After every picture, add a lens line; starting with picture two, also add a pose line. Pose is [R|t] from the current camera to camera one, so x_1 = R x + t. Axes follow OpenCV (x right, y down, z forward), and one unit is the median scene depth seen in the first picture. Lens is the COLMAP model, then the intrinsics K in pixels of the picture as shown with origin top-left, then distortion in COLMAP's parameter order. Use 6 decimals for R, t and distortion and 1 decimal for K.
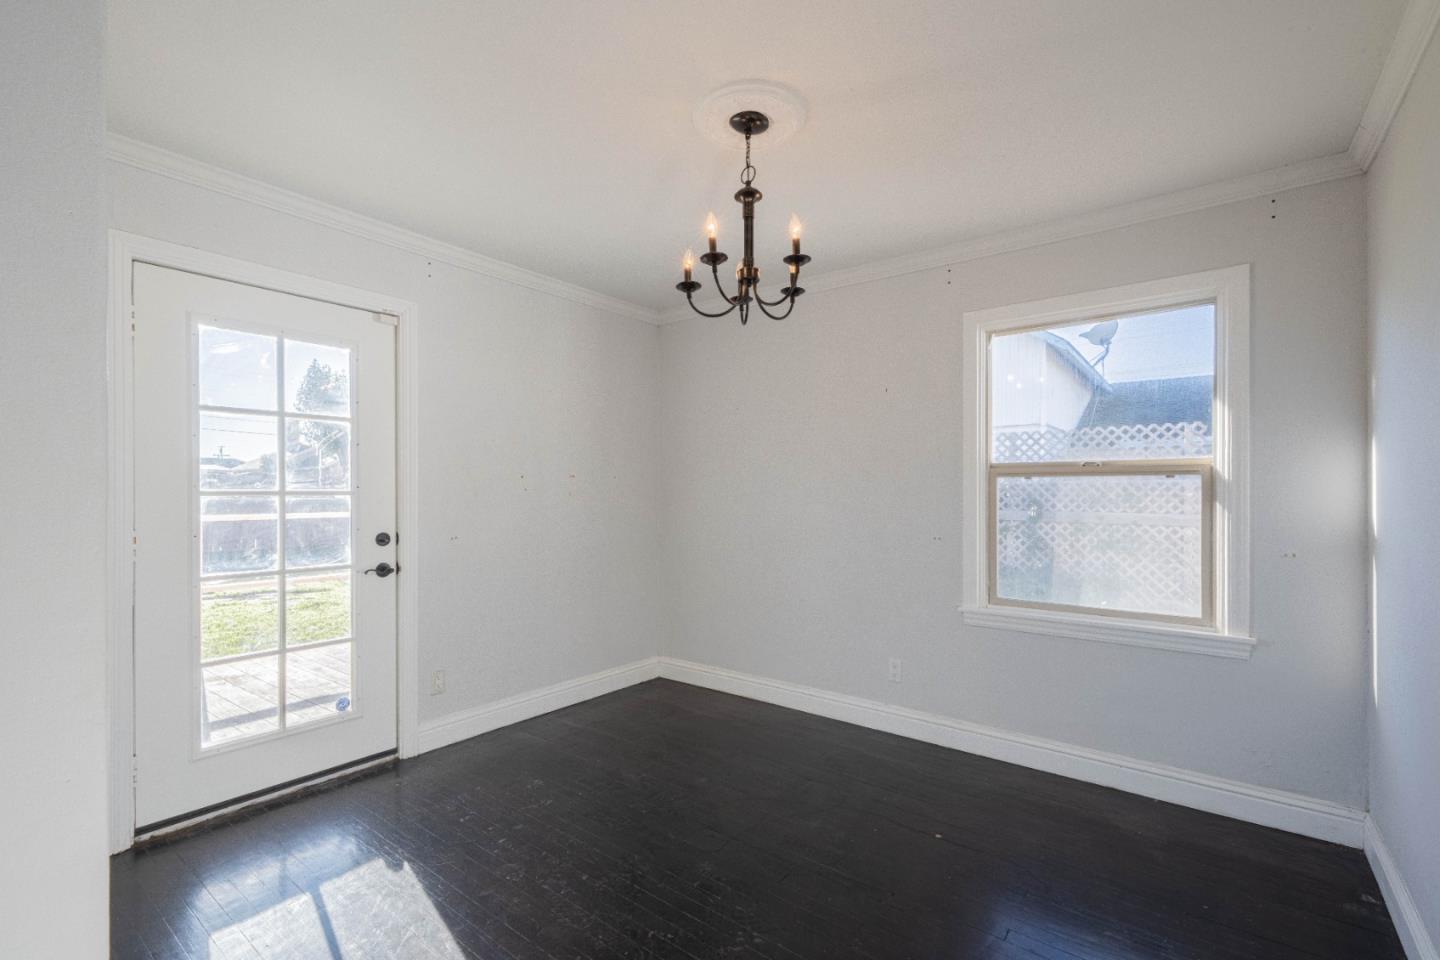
lens RADIAL K [[635.0, 0, 723.4], [0, 635.0, 490.6], [0, 0, 1]] dist [0.001334, 0.000001]
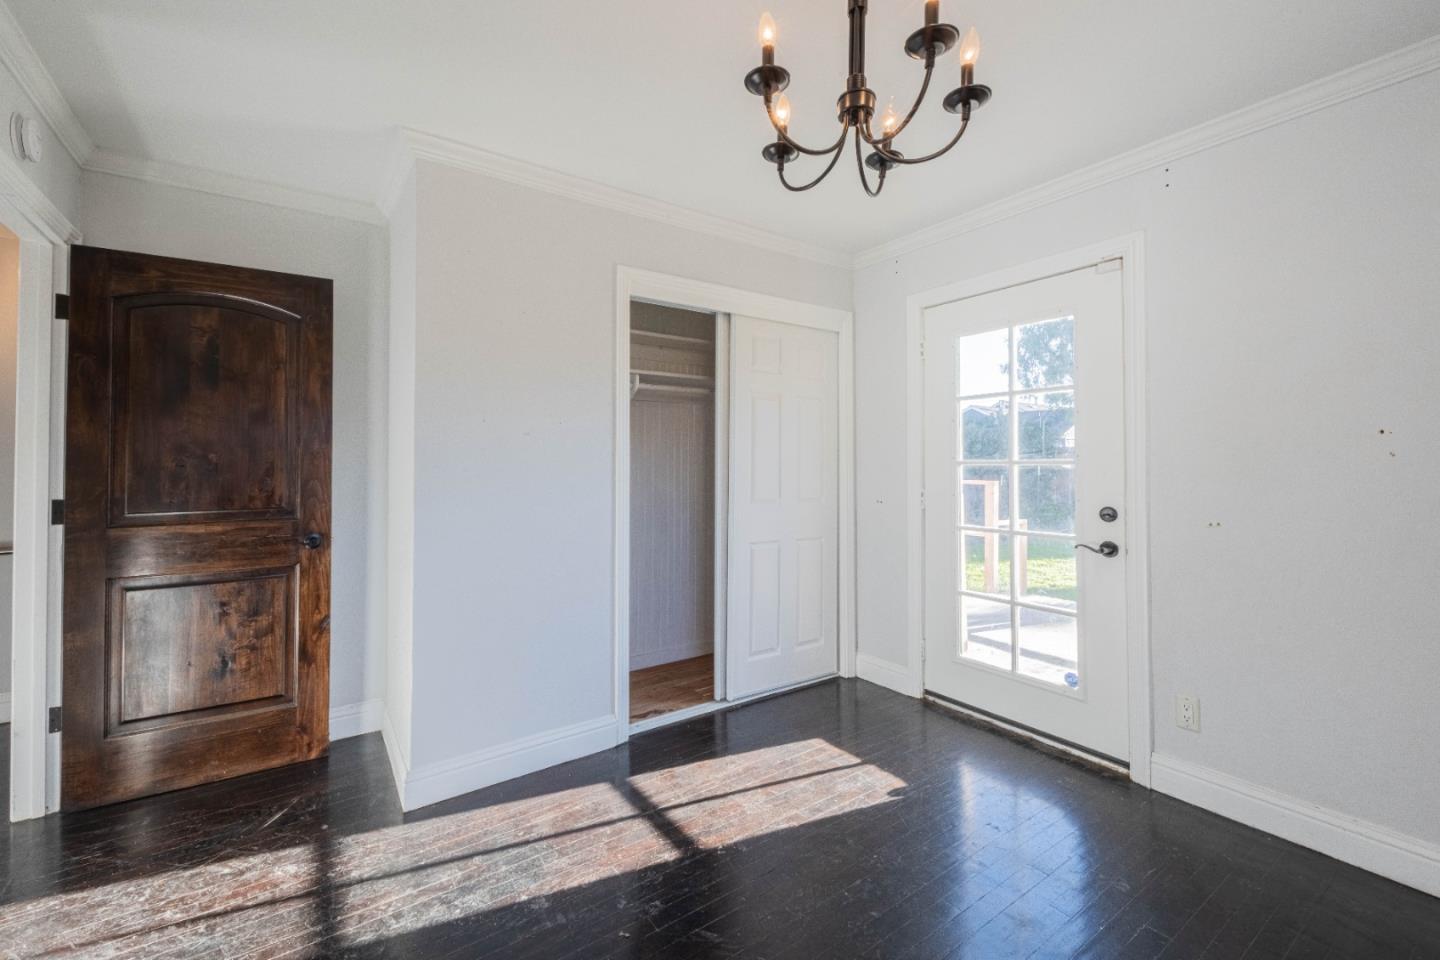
lens RADIAL K [[573.8, 0, 721.5], [0, 573.8, 485.9], [0, 0, 1]] dist [0.005892, -0.000245]
pose [[-0.315445, 0.008893, -0.948902, 0.403110], [-0.003139, 0.999941, 0.010415, 0.031561], [0.948939, 0.006264, -0.315398, 0.766413]]
